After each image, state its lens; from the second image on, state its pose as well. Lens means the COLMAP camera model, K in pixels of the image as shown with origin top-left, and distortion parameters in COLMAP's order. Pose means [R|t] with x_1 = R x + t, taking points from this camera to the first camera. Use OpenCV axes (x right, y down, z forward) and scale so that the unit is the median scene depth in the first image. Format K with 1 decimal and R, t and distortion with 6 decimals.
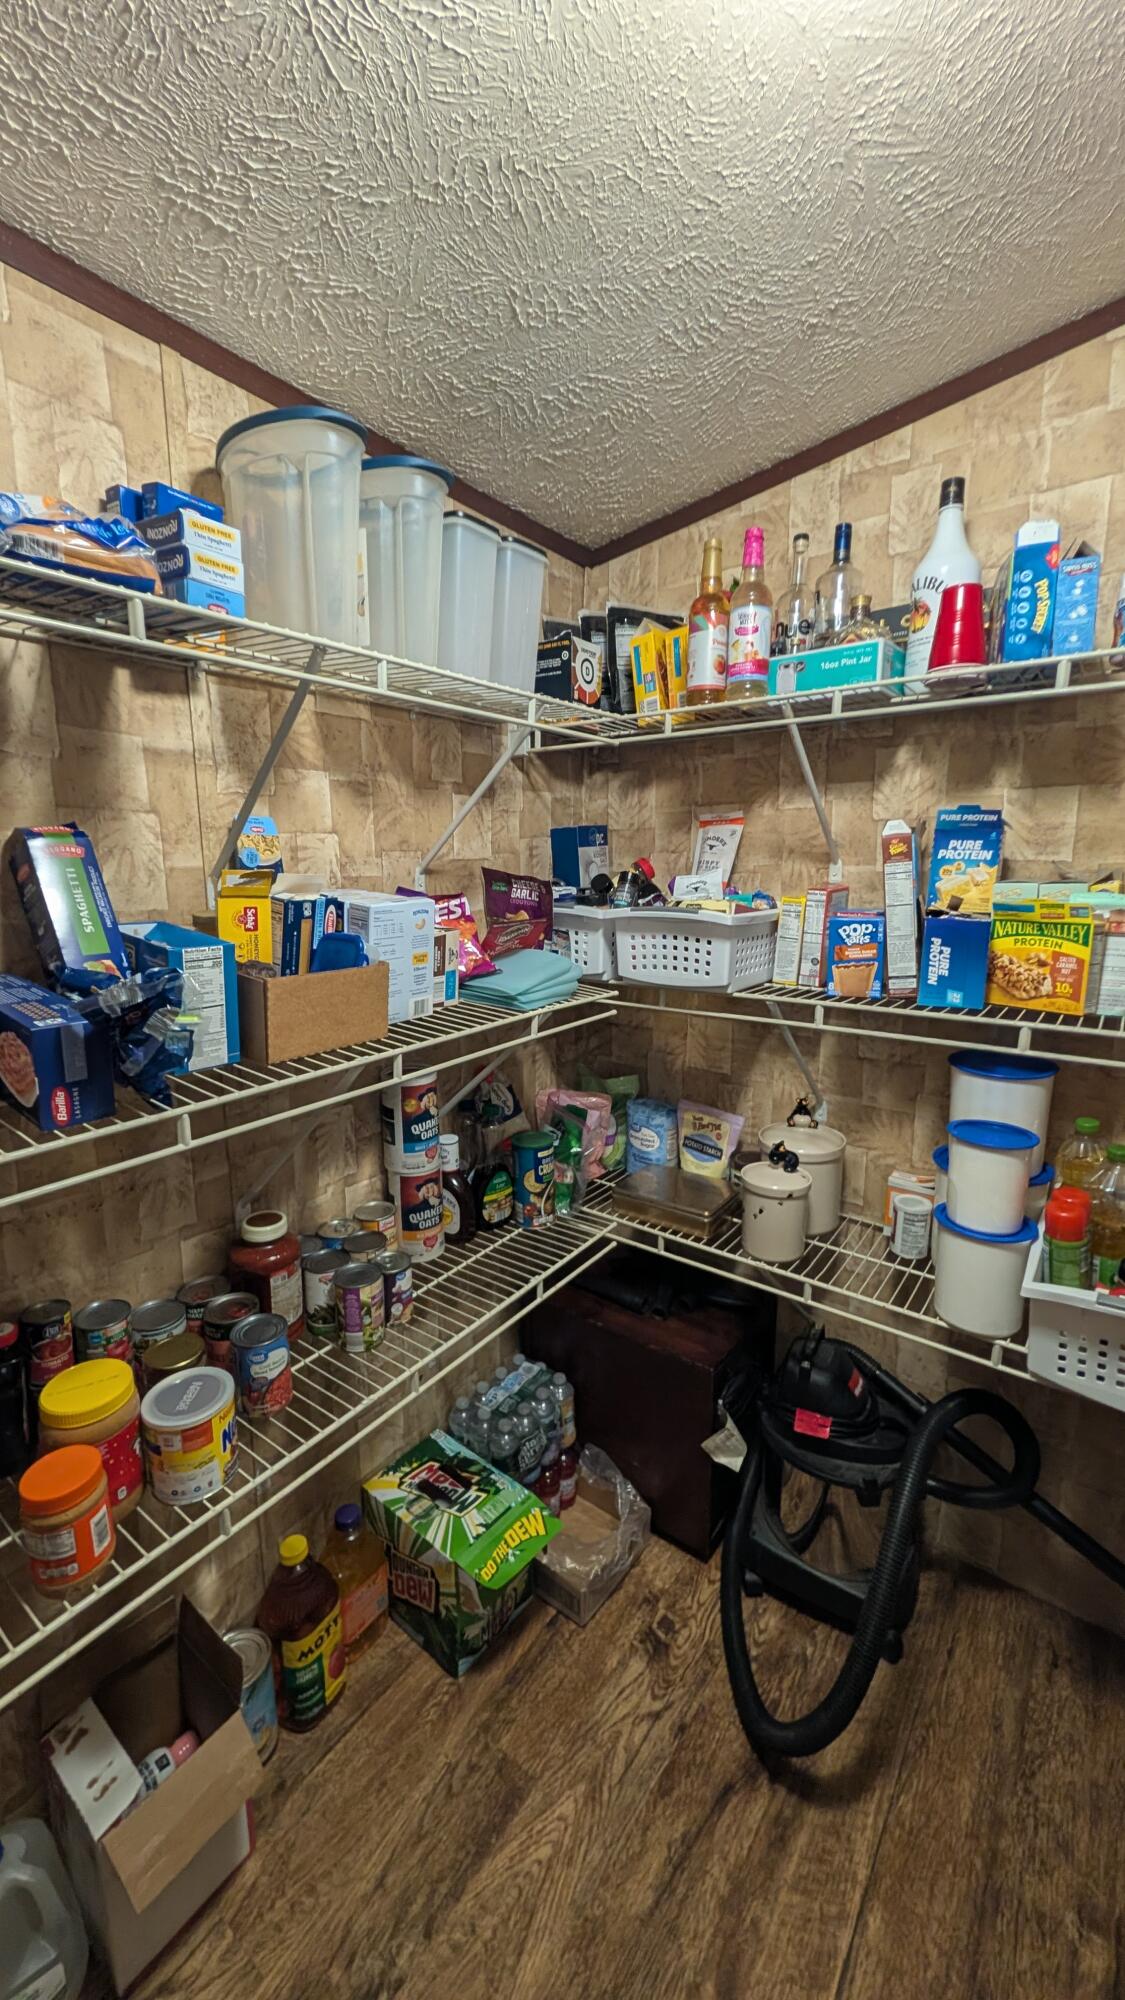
lens RADIAL K [[777.8, 0, 560.7], [0, 777.8, 995.4], [0, 0, 1]] dist [0.001548, 0.000943]
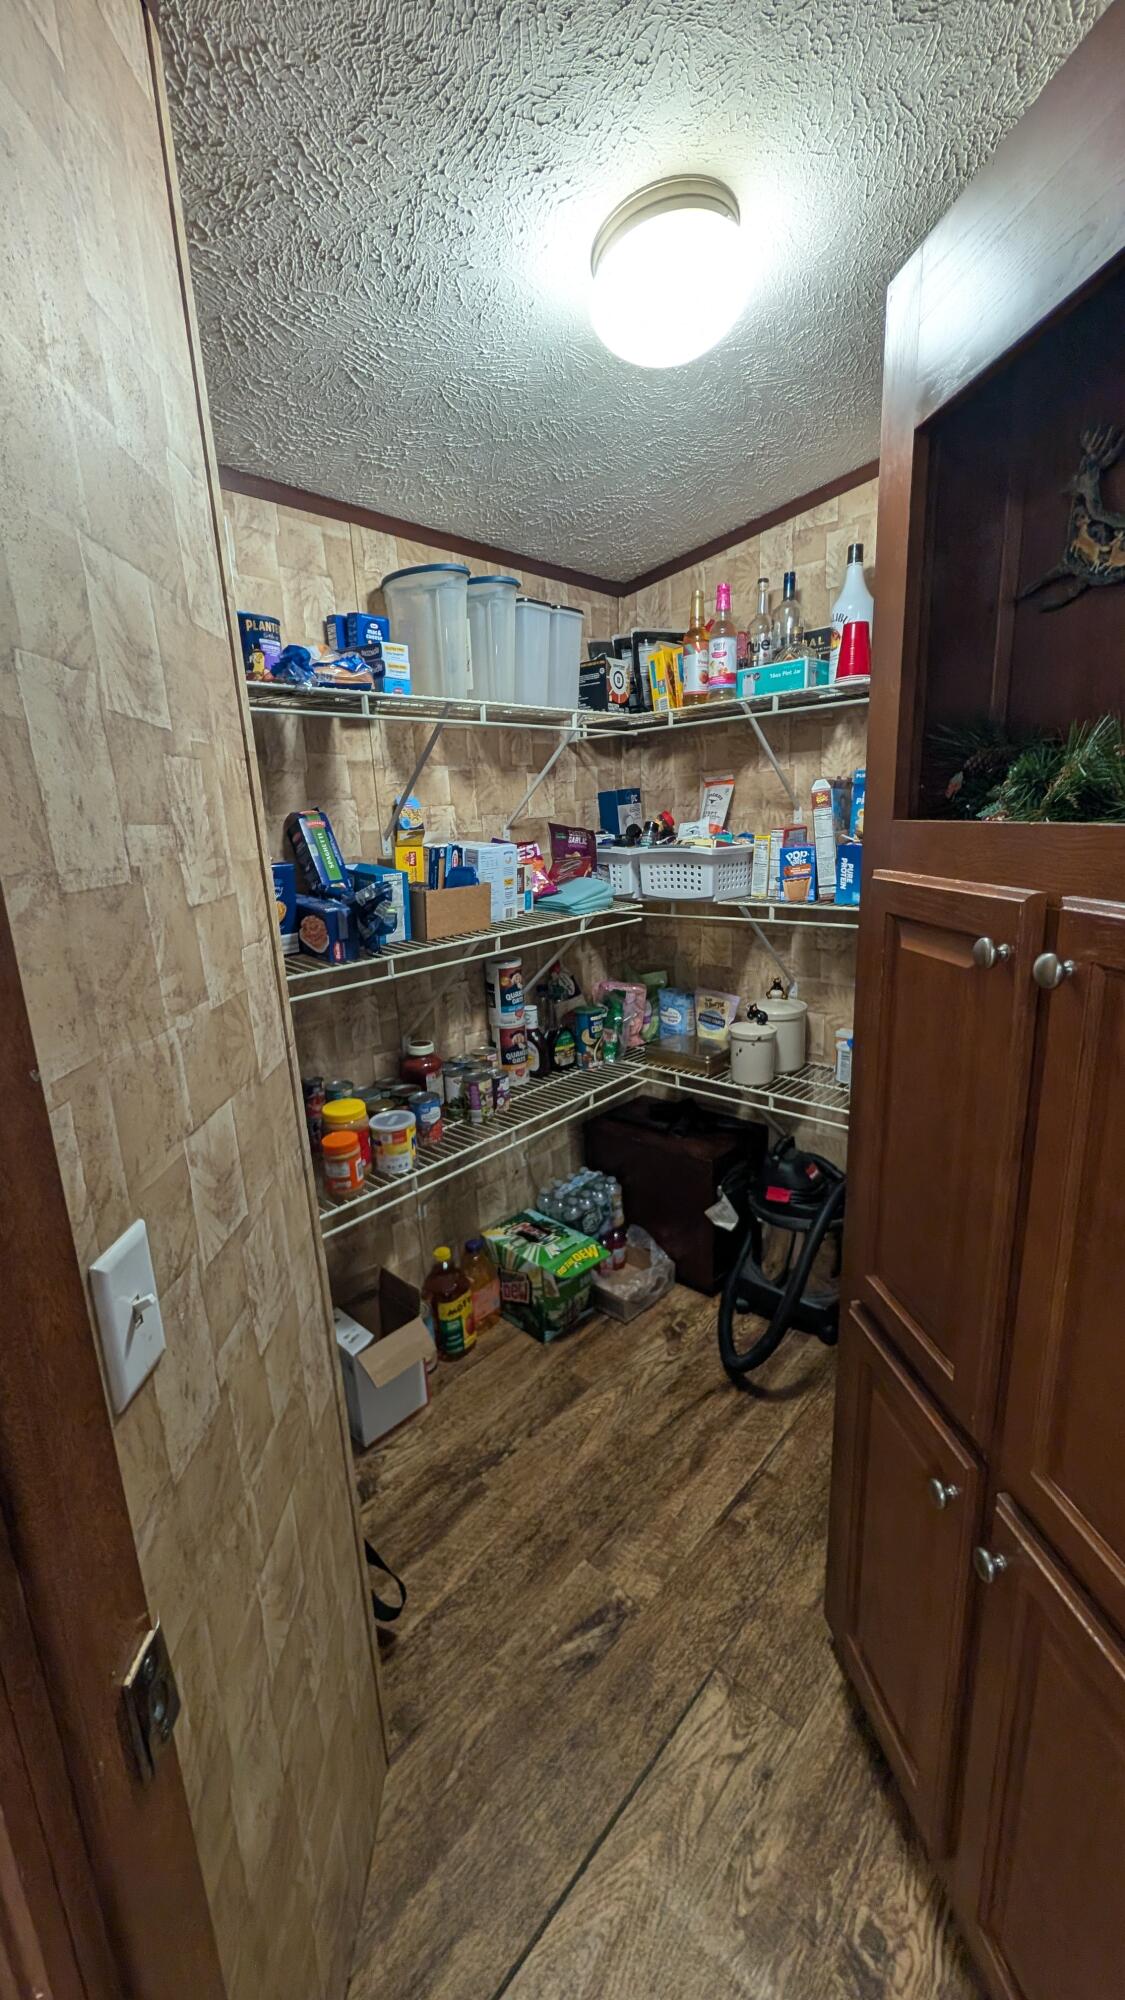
lens RADIAL K [[777.8, 0, 564.5], [0, 777.8, 999.3], [0, 0, 1]] dist [0.001548, 0.000943]
pose [[0.994321, -0.017164, -0.105033, 0.087370], [0.023823, 0.997762, 0.062475, 0.085172], [0.103725, -0.064623, 0.992504, -0.531024]]
